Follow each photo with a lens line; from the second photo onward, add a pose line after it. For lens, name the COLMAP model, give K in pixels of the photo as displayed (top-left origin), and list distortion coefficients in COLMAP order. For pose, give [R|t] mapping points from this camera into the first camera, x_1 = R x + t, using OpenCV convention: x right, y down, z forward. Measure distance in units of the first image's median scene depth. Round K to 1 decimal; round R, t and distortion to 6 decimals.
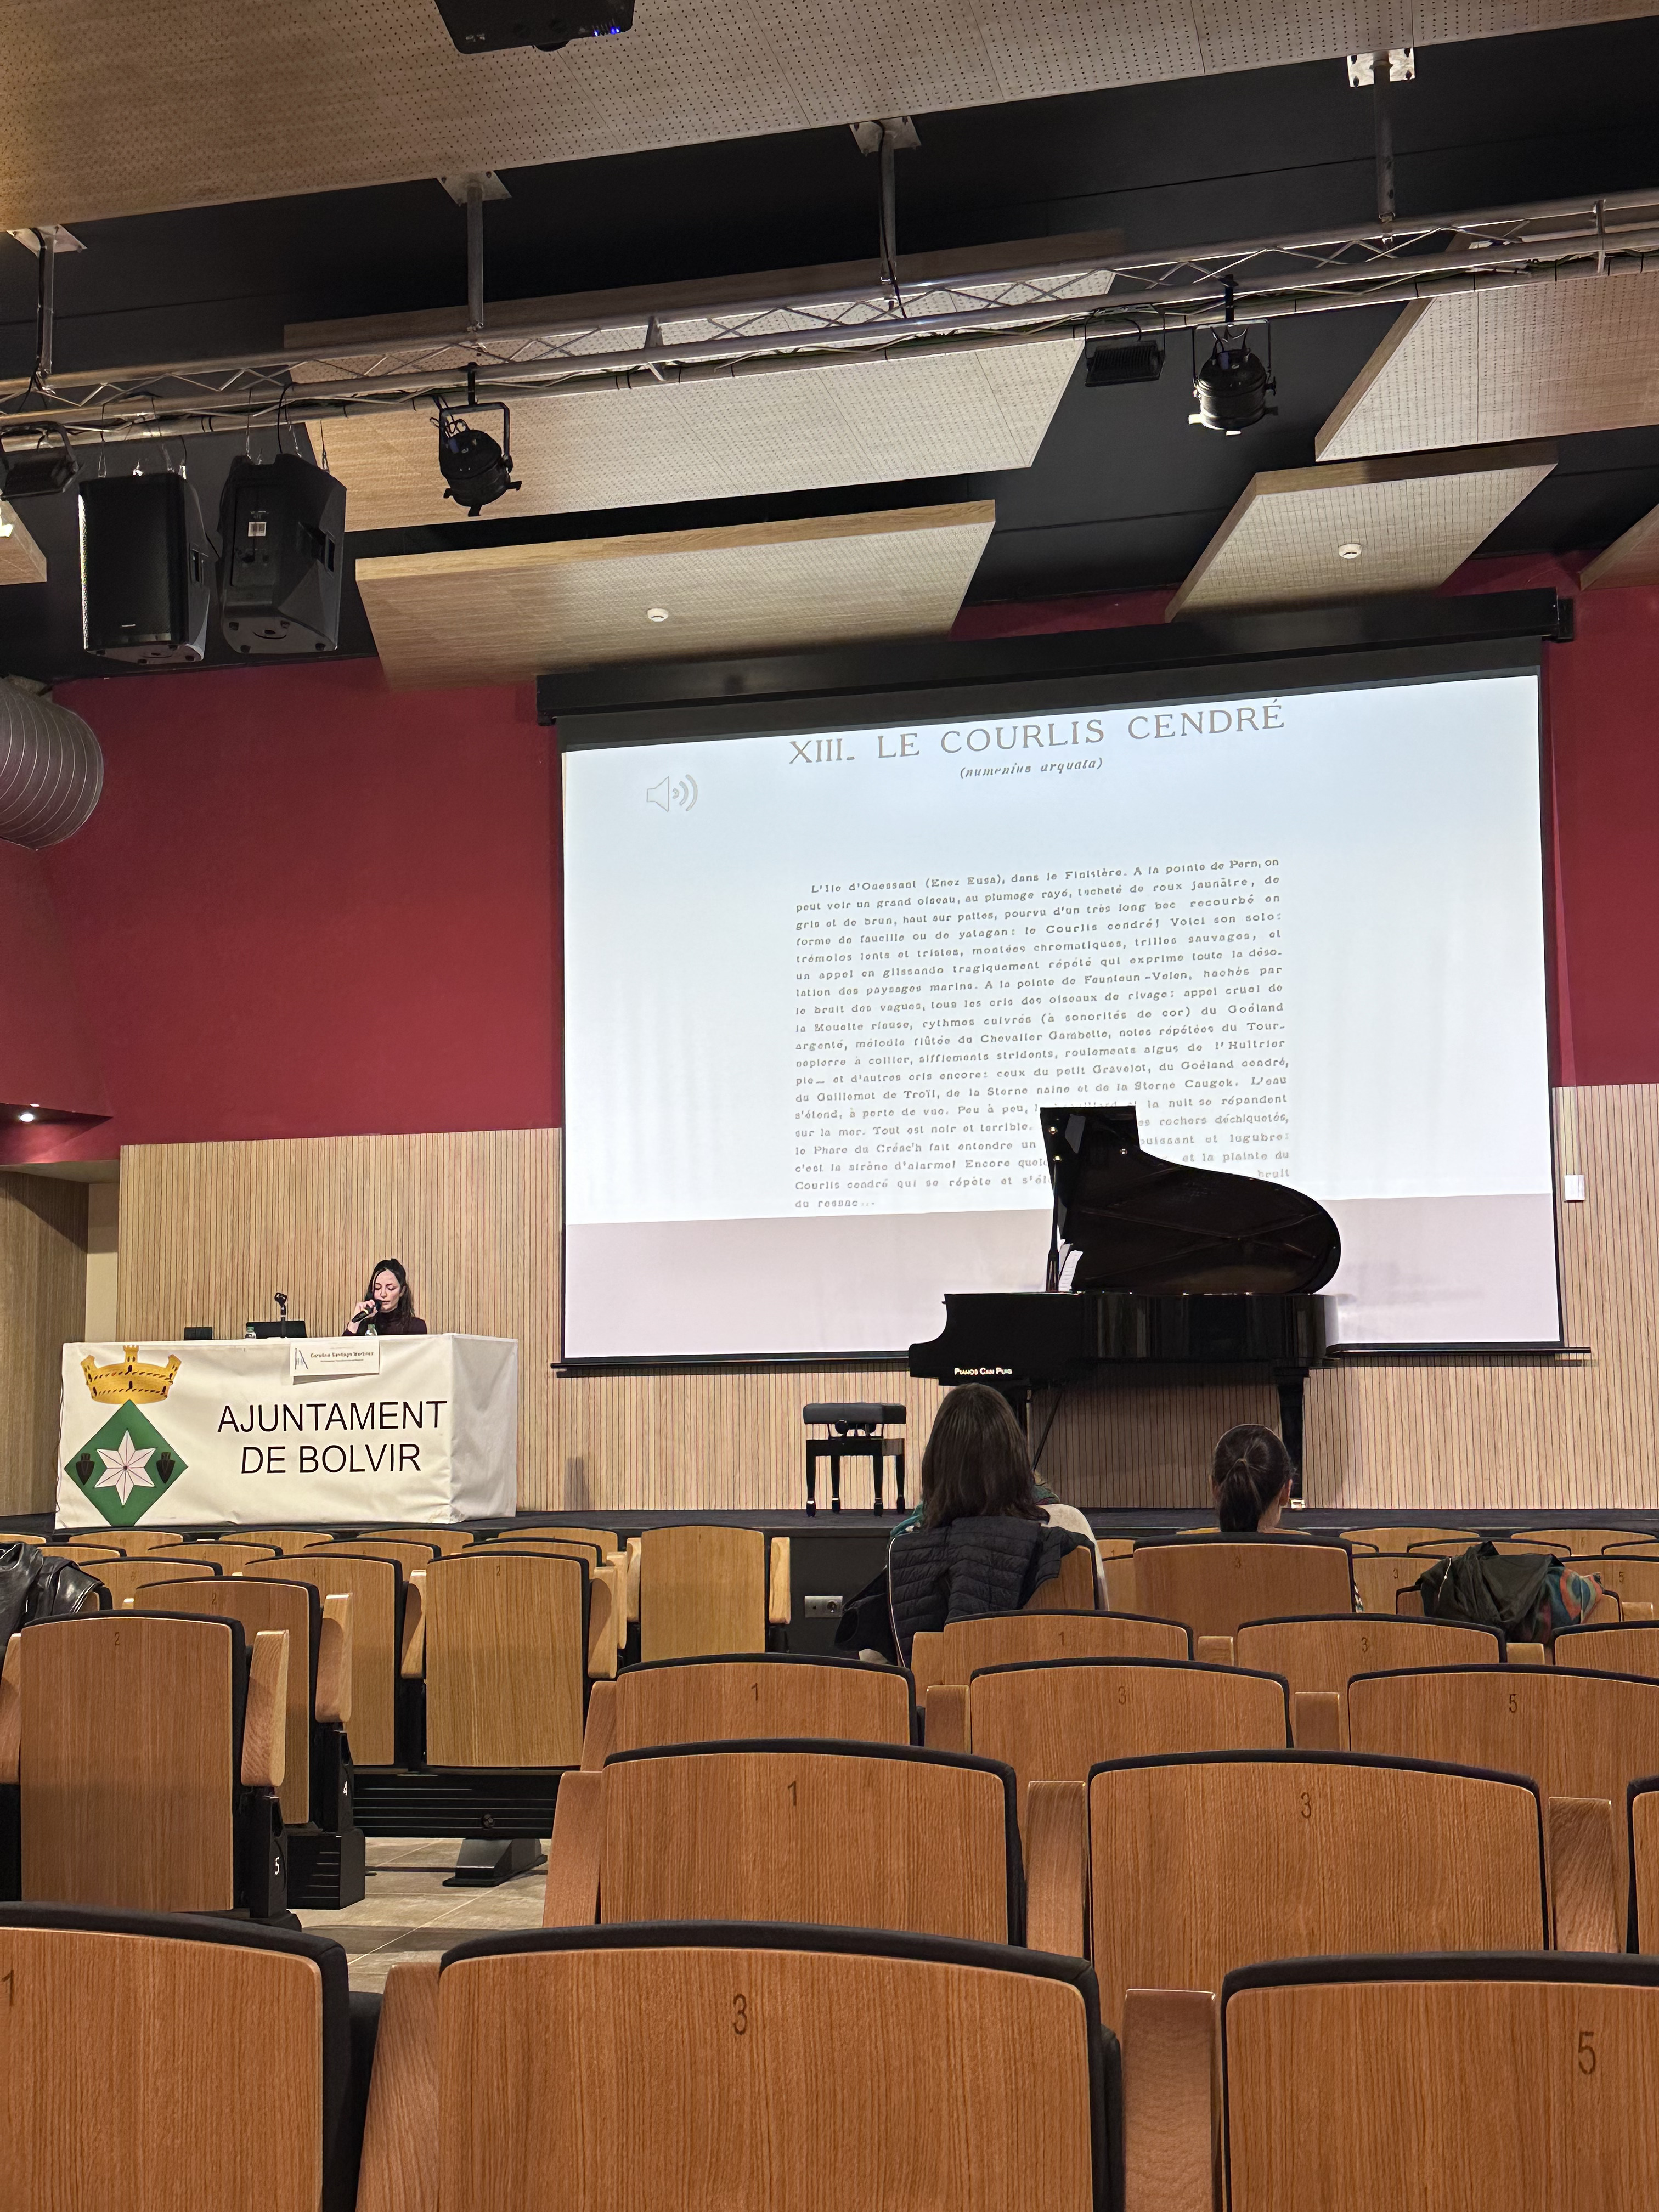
lens RADIAL K [[2658.0, 0, 829.5], [0, 2658.0, 1106.0], [0, 0, 1]] dist [0.123579, -0.001593]
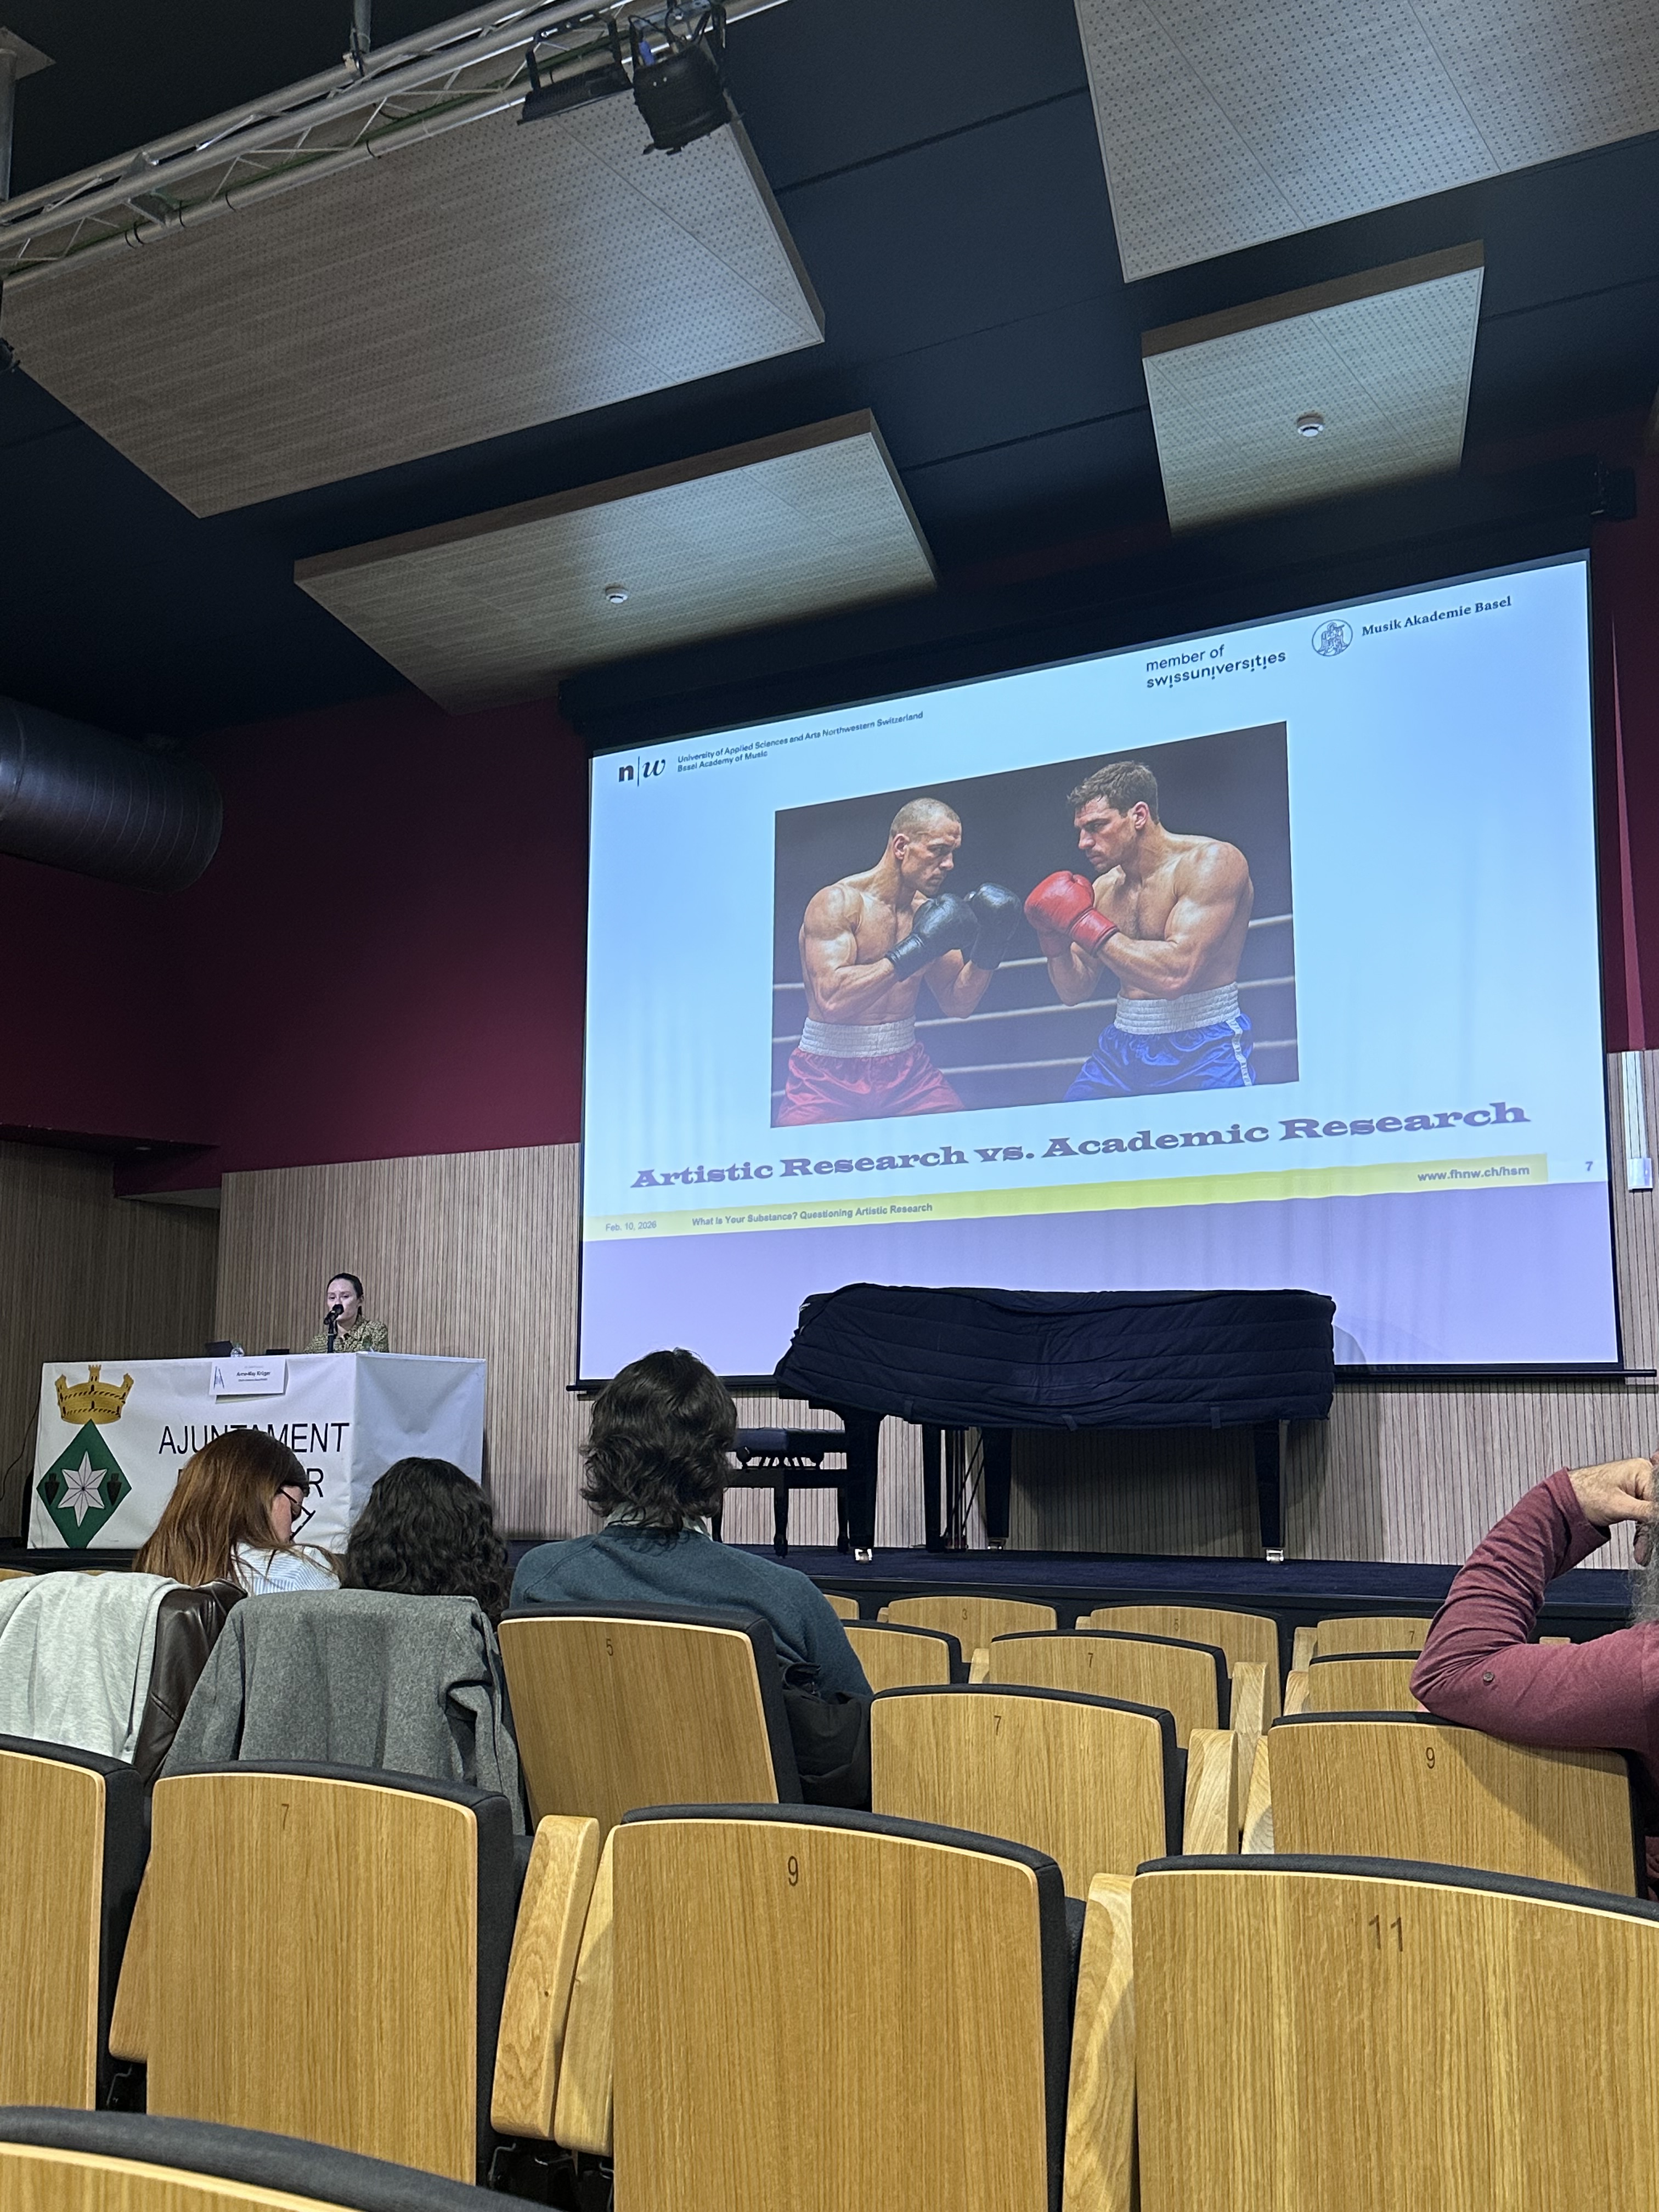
lens RADIAL K [[2246.4, 0, 829.9], [0, 2246.4, 1102.8], [0, 0, 1]] dist [0.178846, -0.366326]
pose [[0.955861, -0.032043, -0.292068, 0.252054], [0.021735, 0.999023, -0.038472, 0.030950], [0.293015, 0.030426, 0.955624, 0.271109]]
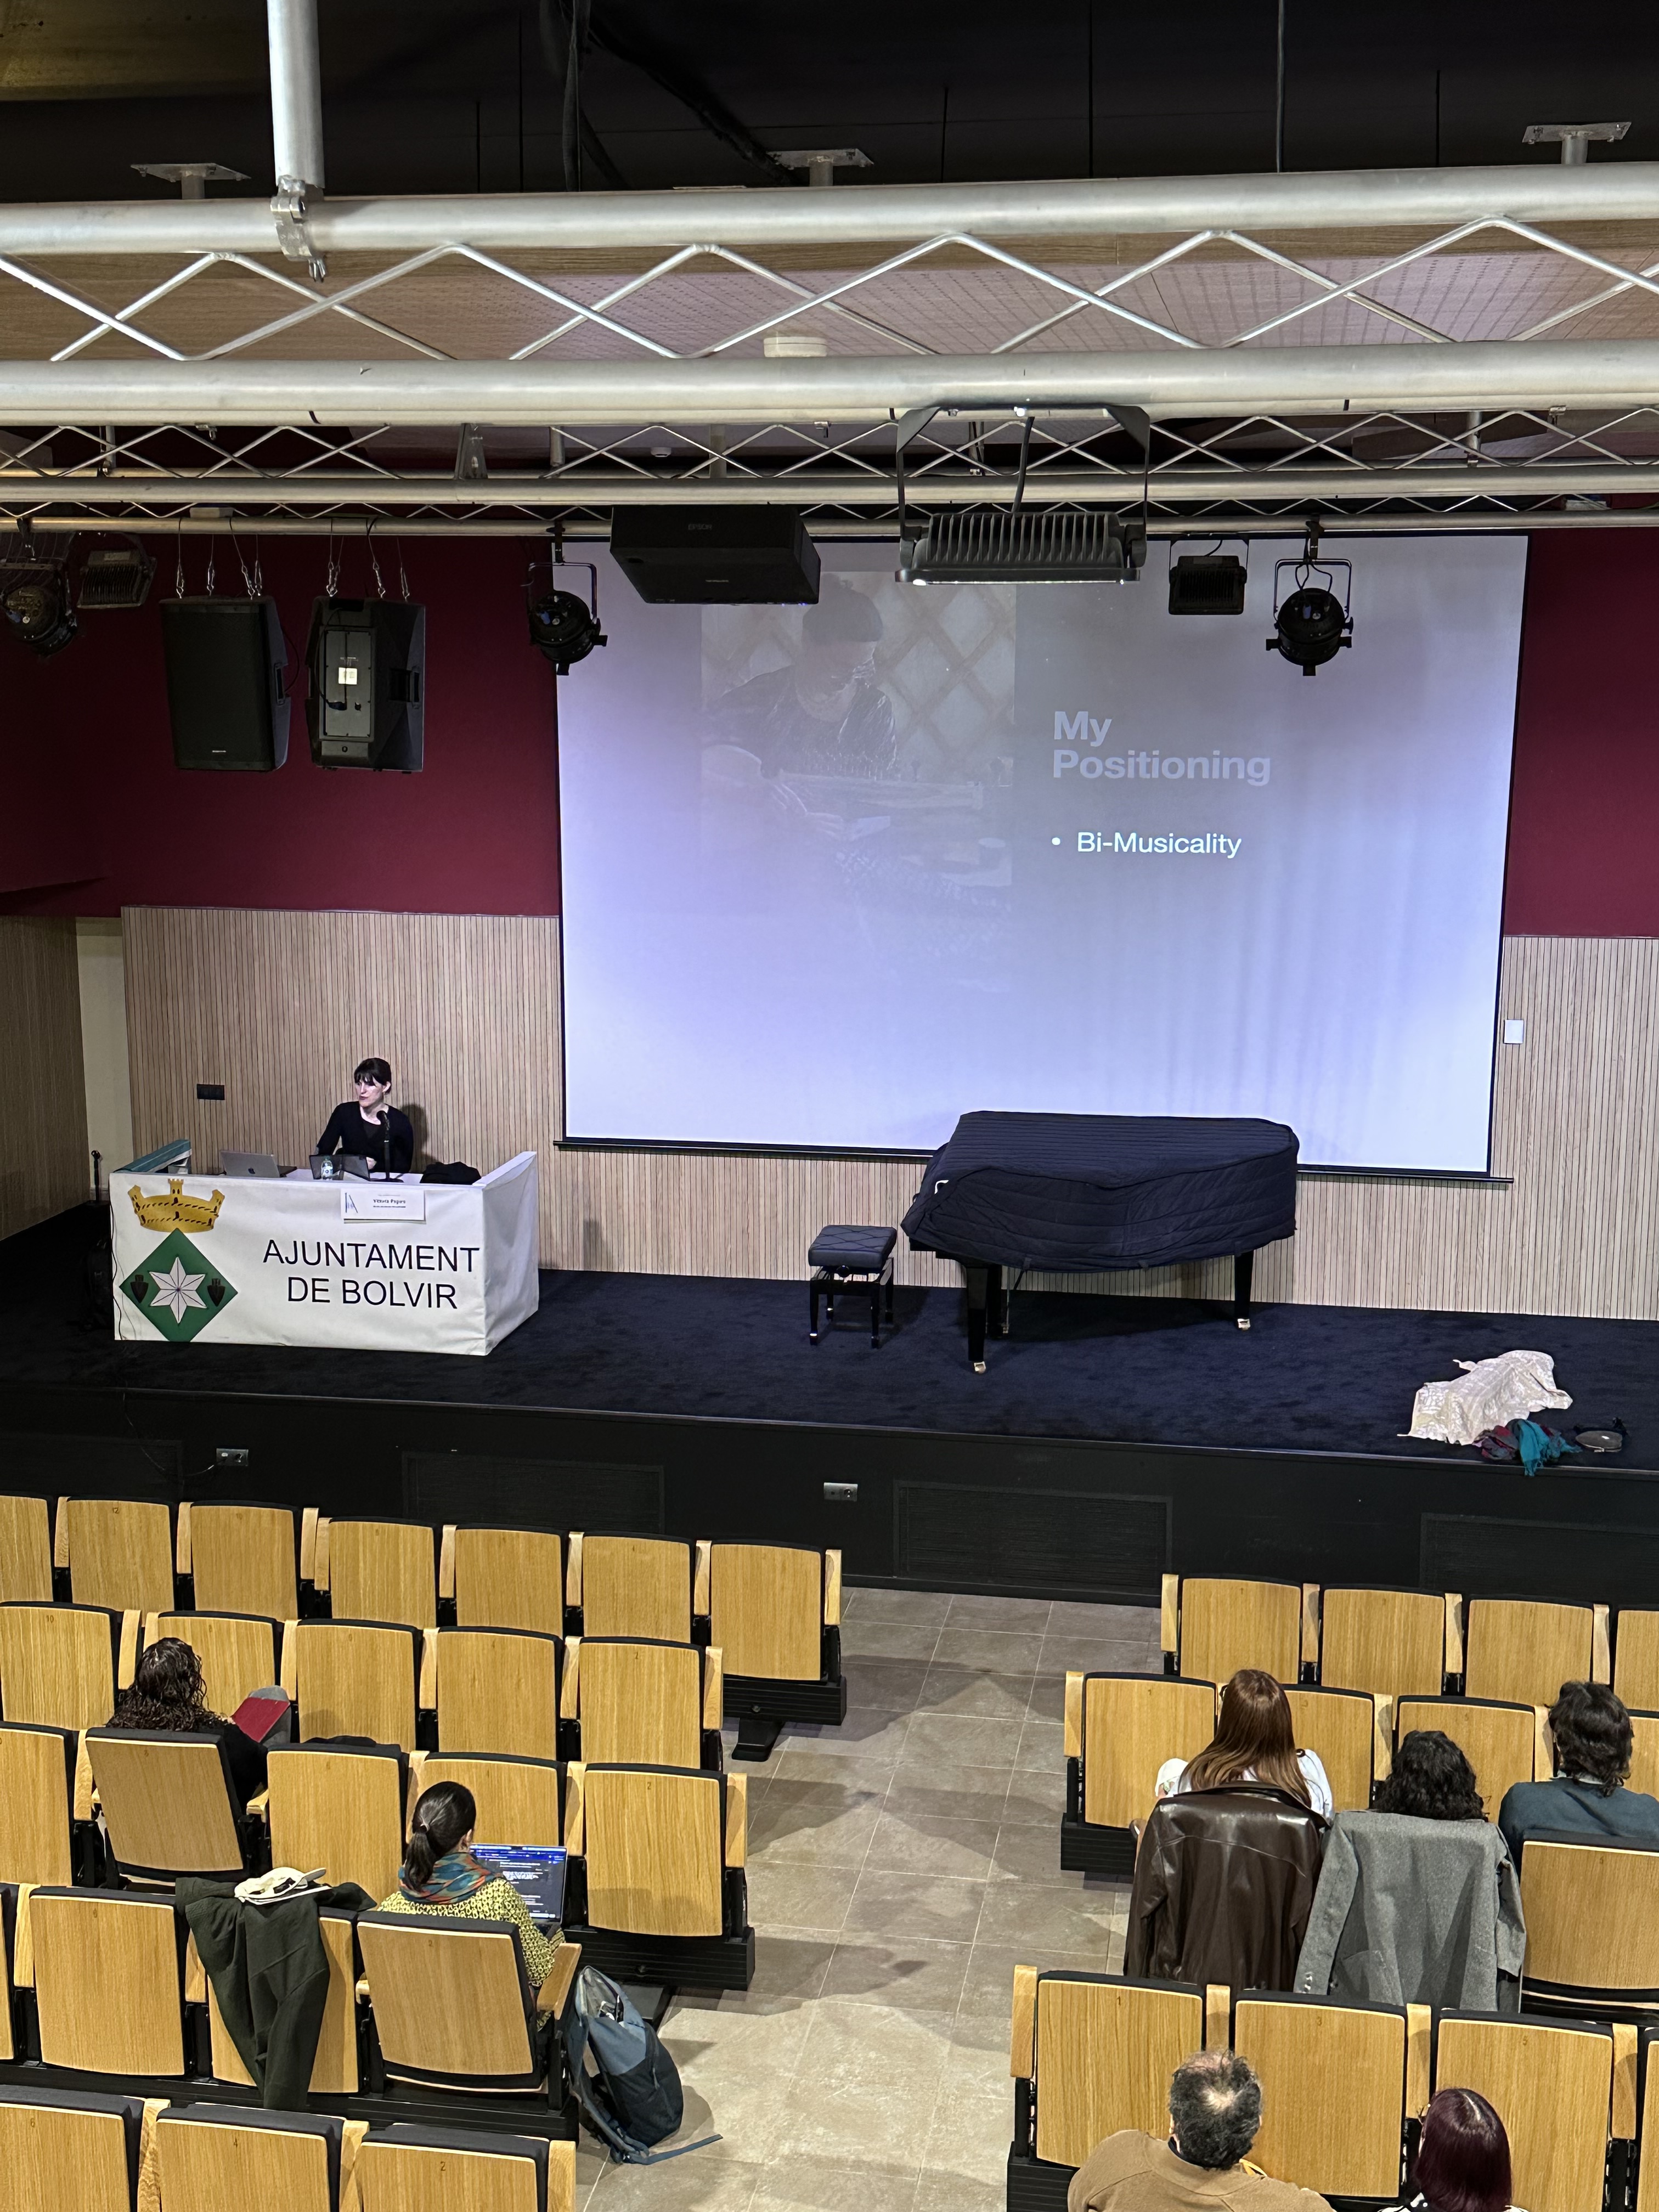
lens RADIAL K [[2658.0, 0, 829.5], [0, 2658.0, 1106.0], [0, 0, 1]] dist [0.123579, -0.001593]
pose [[0.997905, 0.001898, 0.064662, -0.069693], [-0.021661, 0.951669, 0.306359, -0.273474], [-0.060955, -0.307118, 0.949717, -0.020918]]
